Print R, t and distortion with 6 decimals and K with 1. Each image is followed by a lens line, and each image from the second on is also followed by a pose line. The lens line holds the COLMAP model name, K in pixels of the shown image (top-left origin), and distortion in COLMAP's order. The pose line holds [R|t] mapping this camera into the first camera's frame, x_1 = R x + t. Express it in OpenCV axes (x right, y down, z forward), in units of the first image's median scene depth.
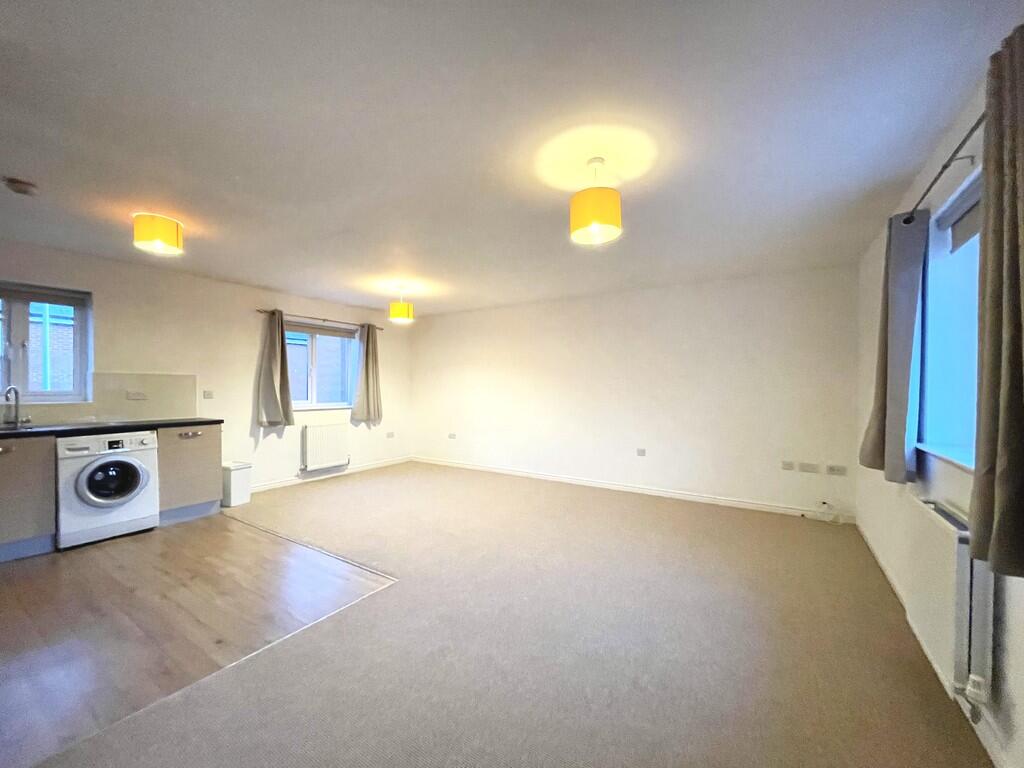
lens RADIAL K [[414.7, 0, 510.2], [0, 414.7, 388.6], [0, 0, 1]] dist [-0.001047, -0.000065]
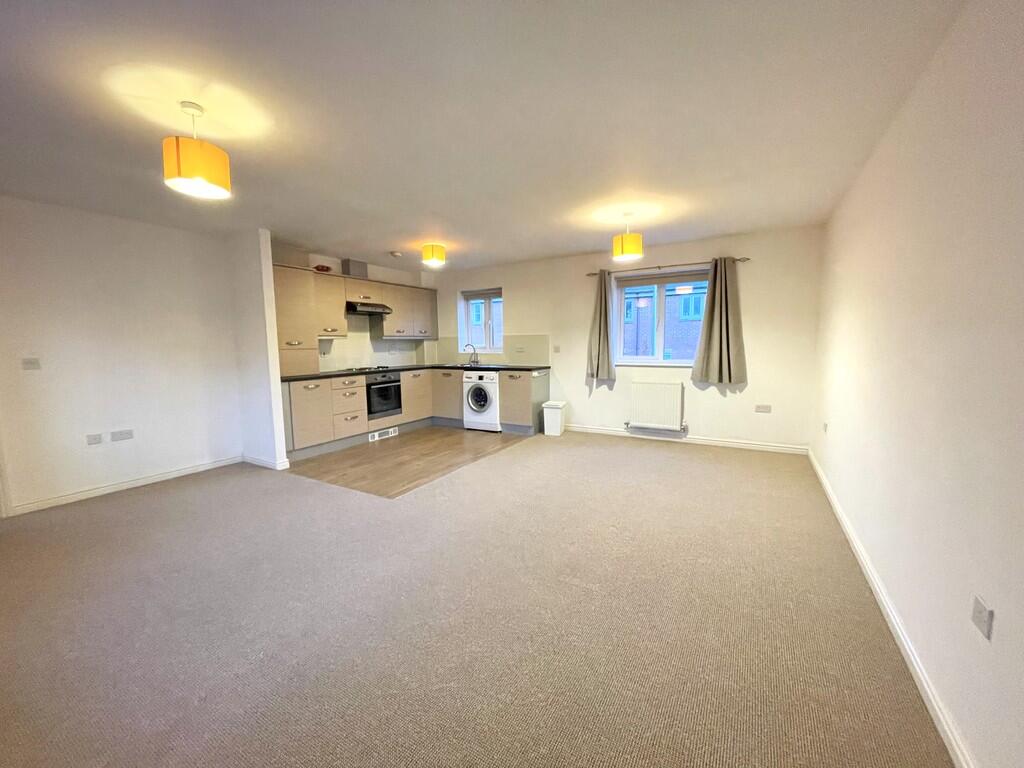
lens RADIAL K [[414.7, 0, 510.2], [0, 414.7, 388.6], [0, 0, 1]] dist [-0.001047, -0.000065]
pose [[0.040710, 0.099471, -0.994207, 0.684226], [0.004722, 0.995002, 0.099744, 0.008491], [0.999160, -0.008755, 0.040036, 0.941239]]
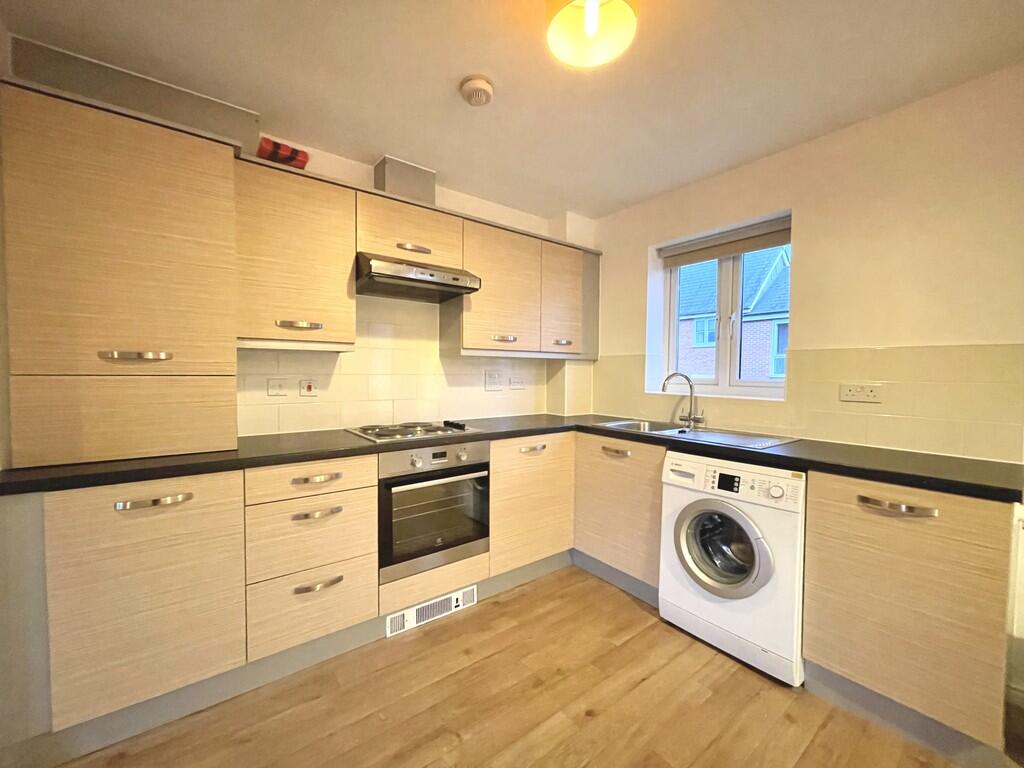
lens RADIAL K [[414.7, 0, 510.2], [0, 414.7, 388.6], [0, 0, 1]] dist [-0.001047, -0.000065]
pose [[-0.339460, 0.029109, -0.940170, -0.324600], [-0.021226, 0.999029, 0.038595, 0.001152], [0.940381, 0.033058, -0.338513, 0.817788]]
